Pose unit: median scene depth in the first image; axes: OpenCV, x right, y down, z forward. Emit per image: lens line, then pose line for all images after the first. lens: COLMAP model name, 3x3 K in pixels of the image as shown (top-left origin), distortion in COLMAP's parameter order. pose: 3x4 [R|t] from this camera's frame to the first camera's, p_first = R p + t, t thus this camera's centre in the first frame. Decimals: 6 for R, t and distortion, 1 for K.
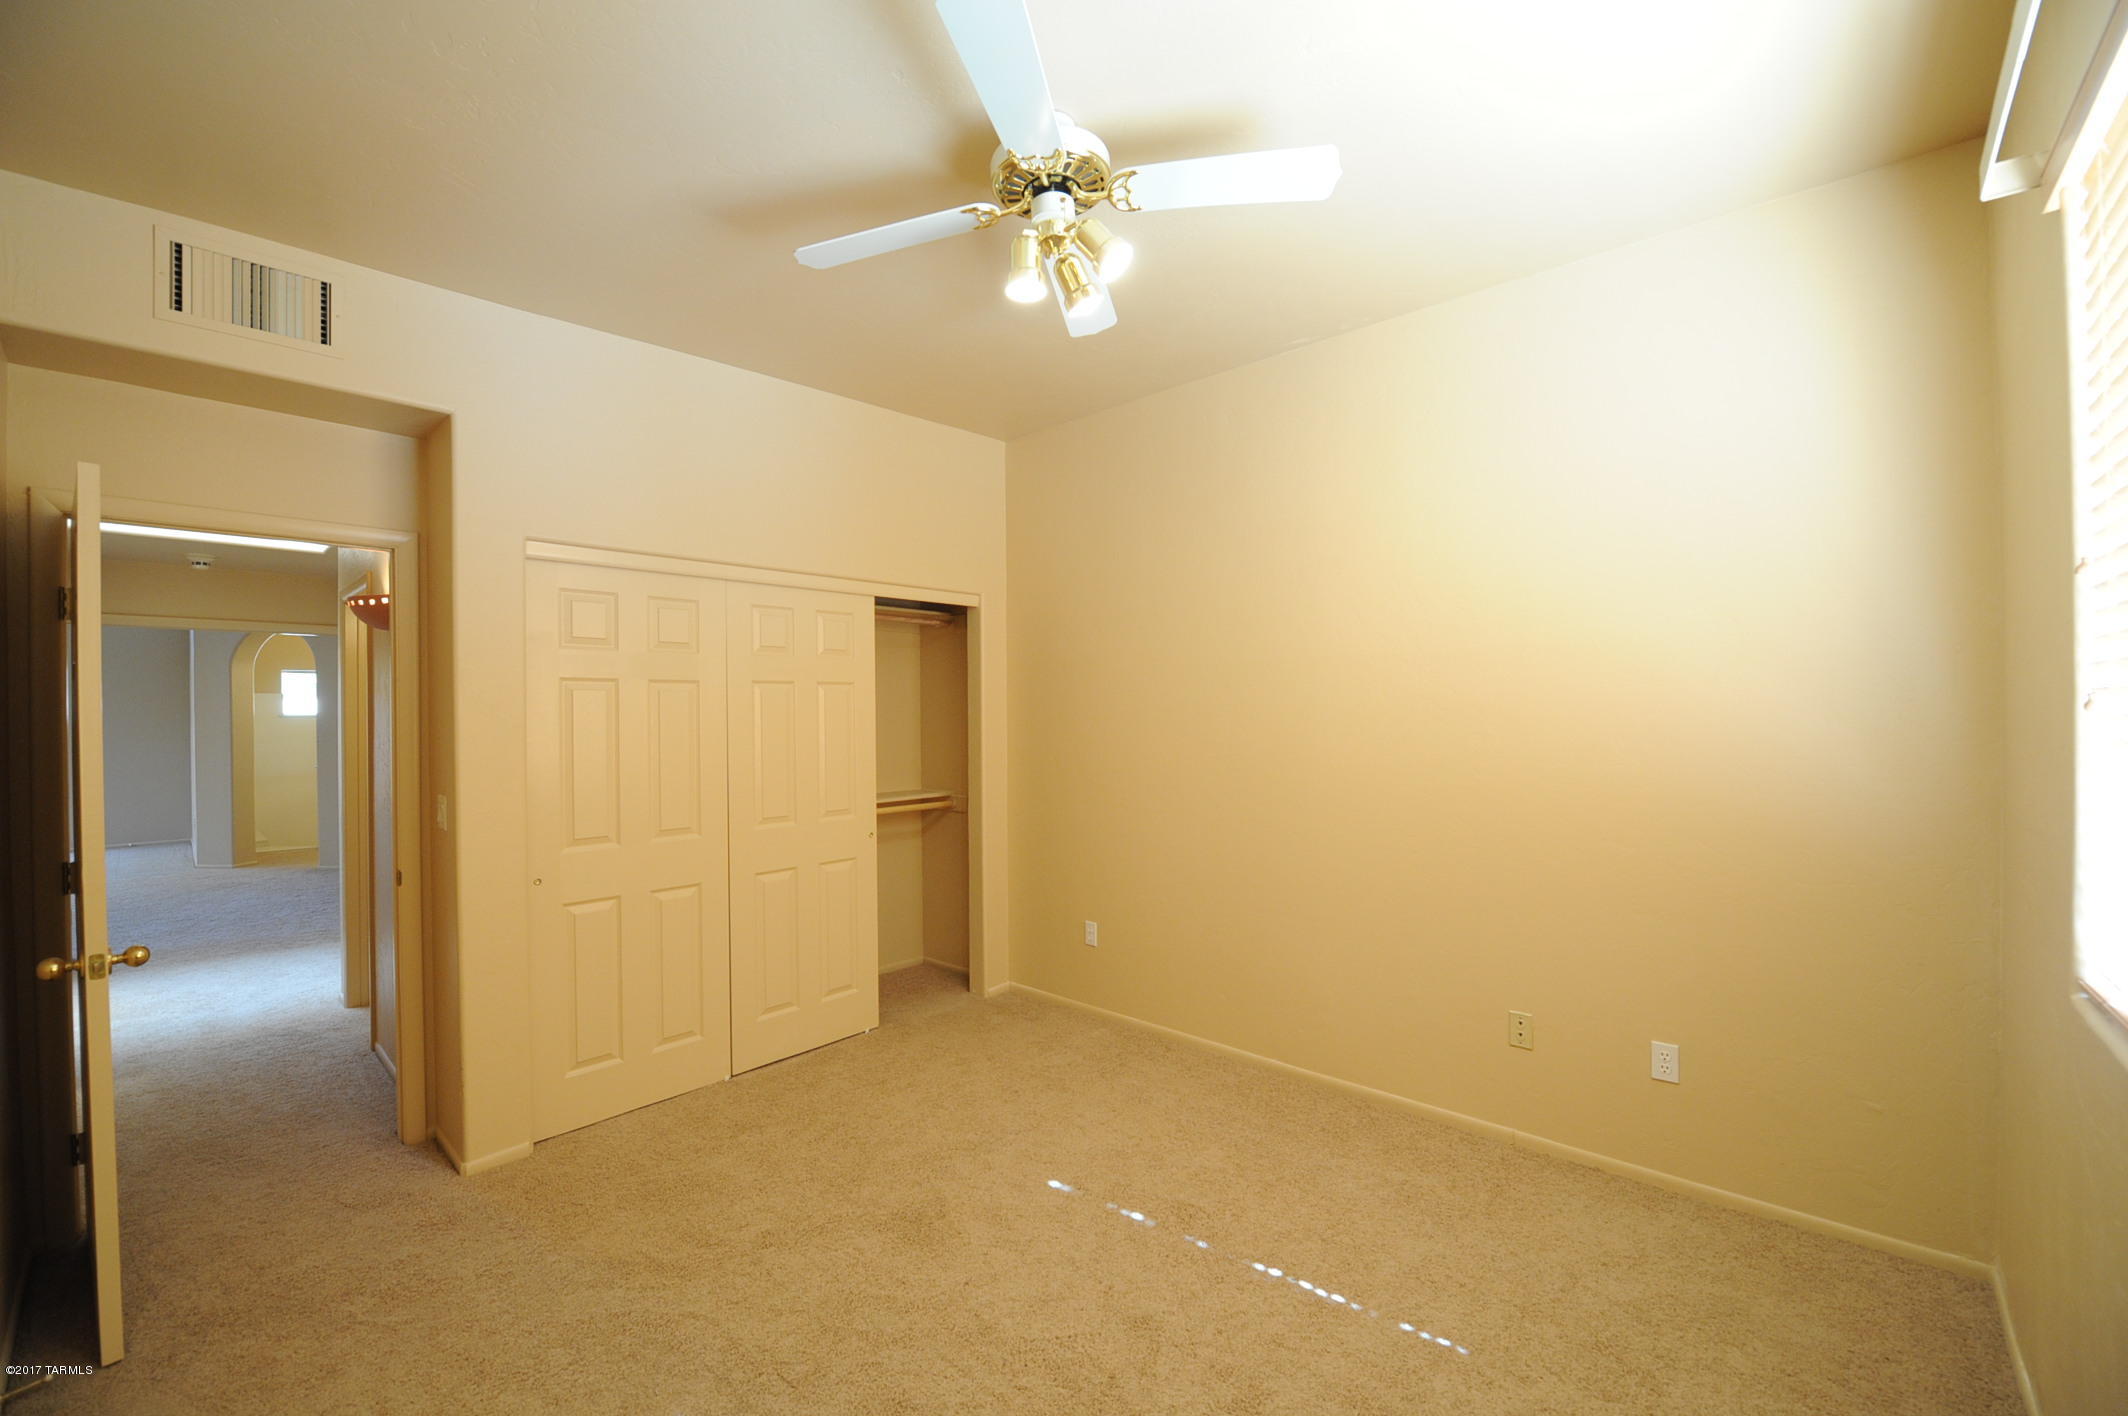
lens RADIAL K [[845.7, 0, 1058.5], [0, 845.7, 712.3], [0, 0, 1]] dist [-0.019057, -0.000039]
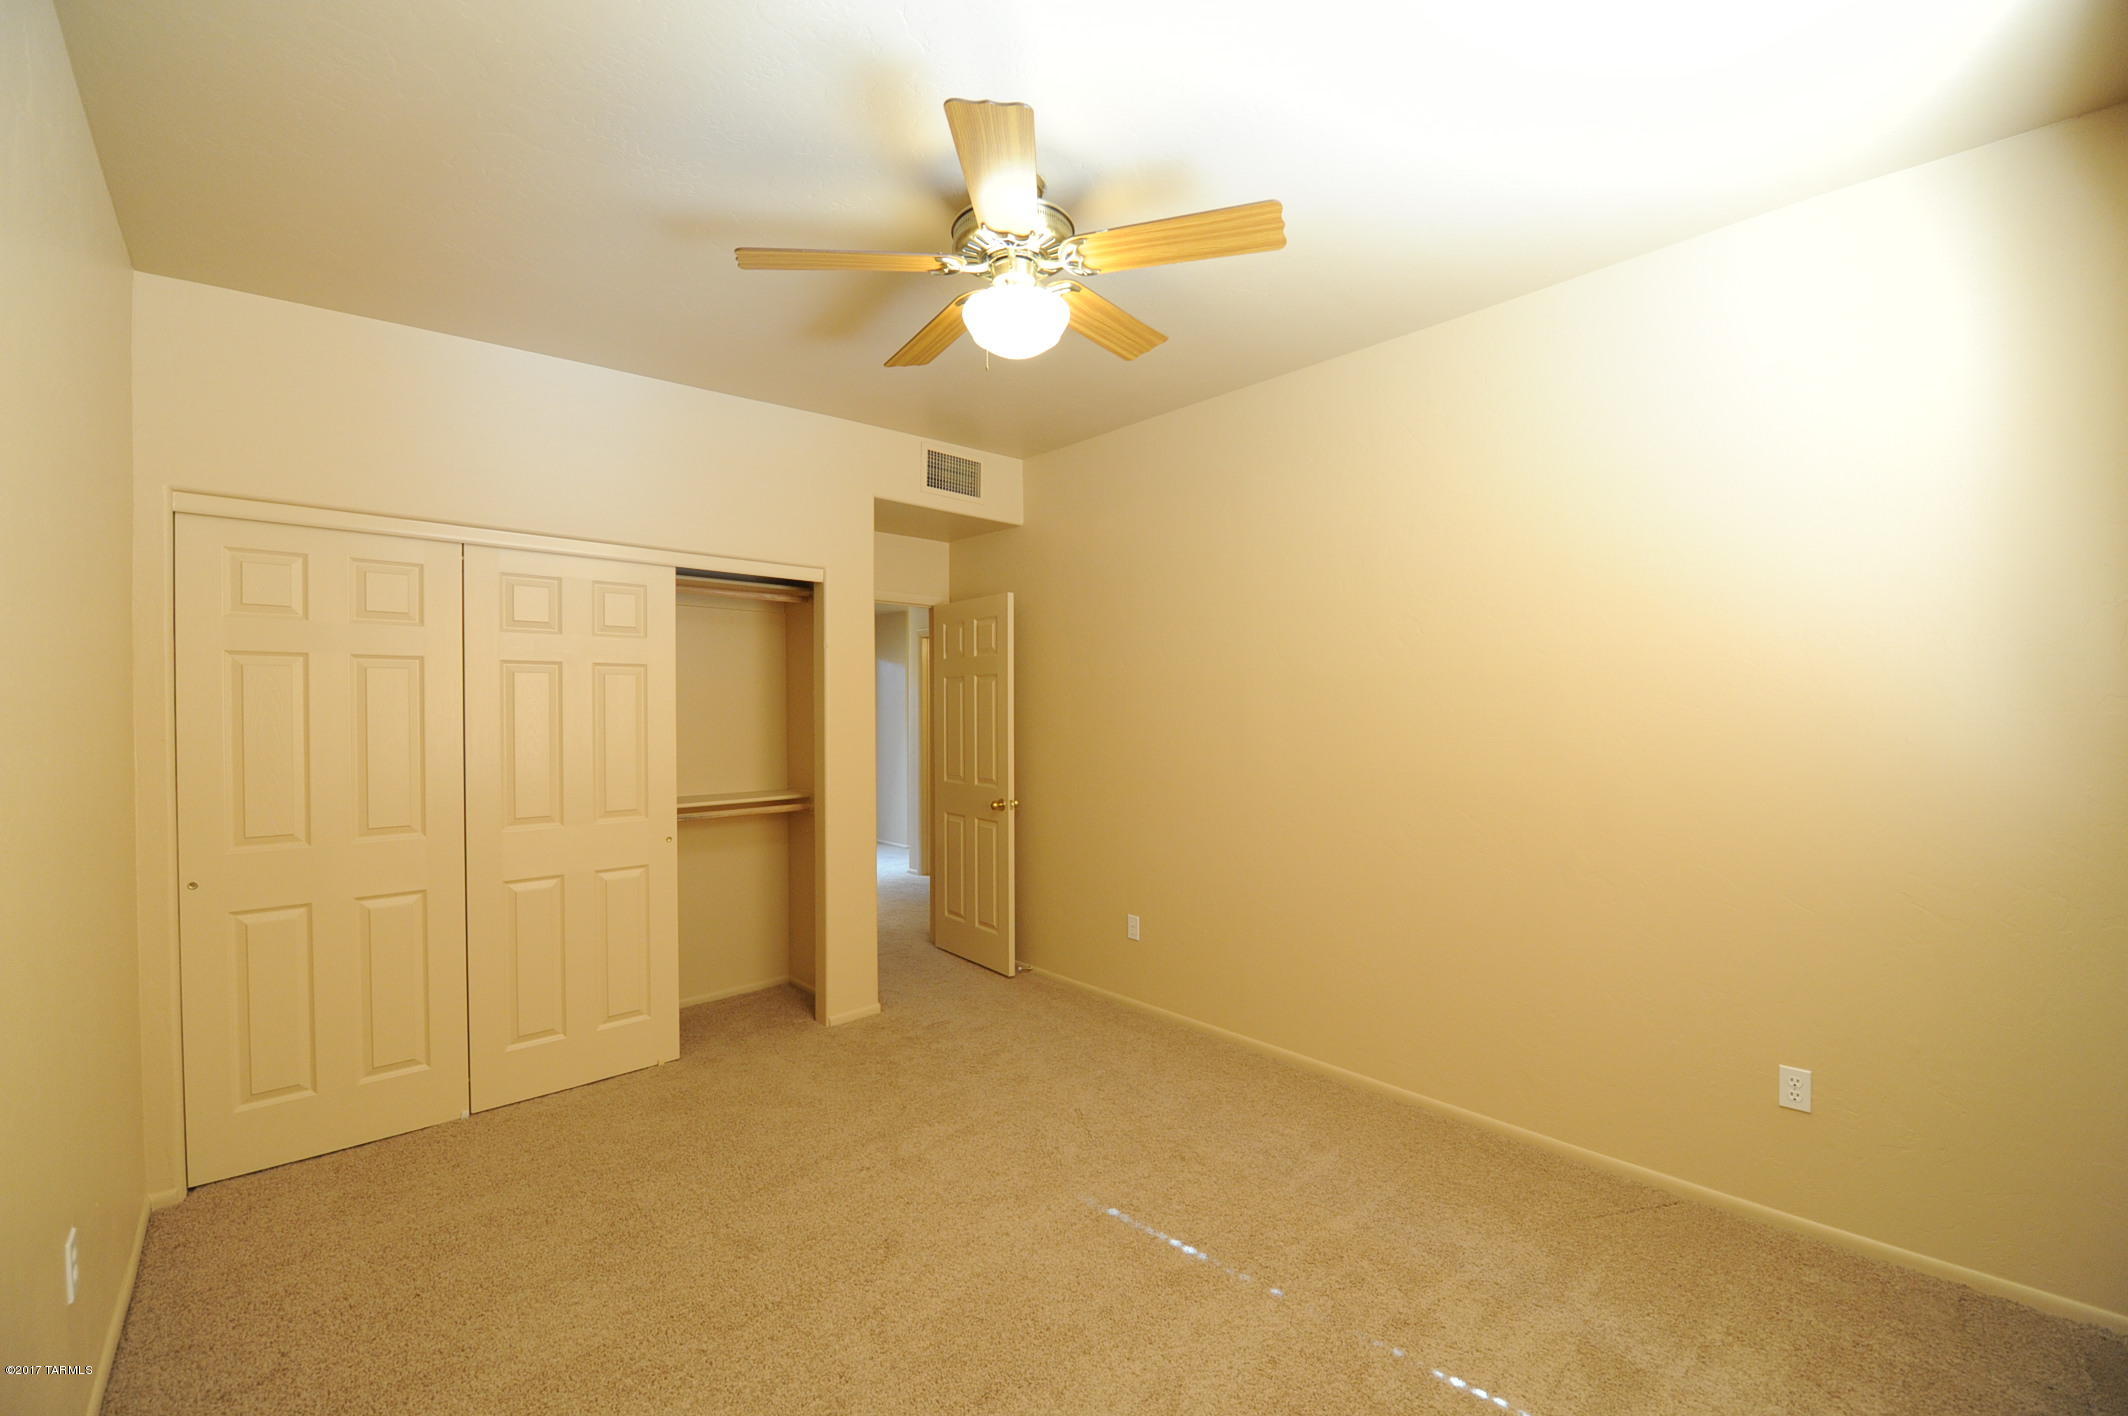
lens RADIAL K [[727.8, 0, 1066.1], [0, 727.8, 700.2], [0, 0, 1]] dist [-0.061756, 0.022007]
pose [[0.981835, 0.022402, -0.188409, 0.266436], [-0.023856, 0.999701, -0.005451, -0.004540], [0.188231, 0.009846, 0.982075, 0.312341]]
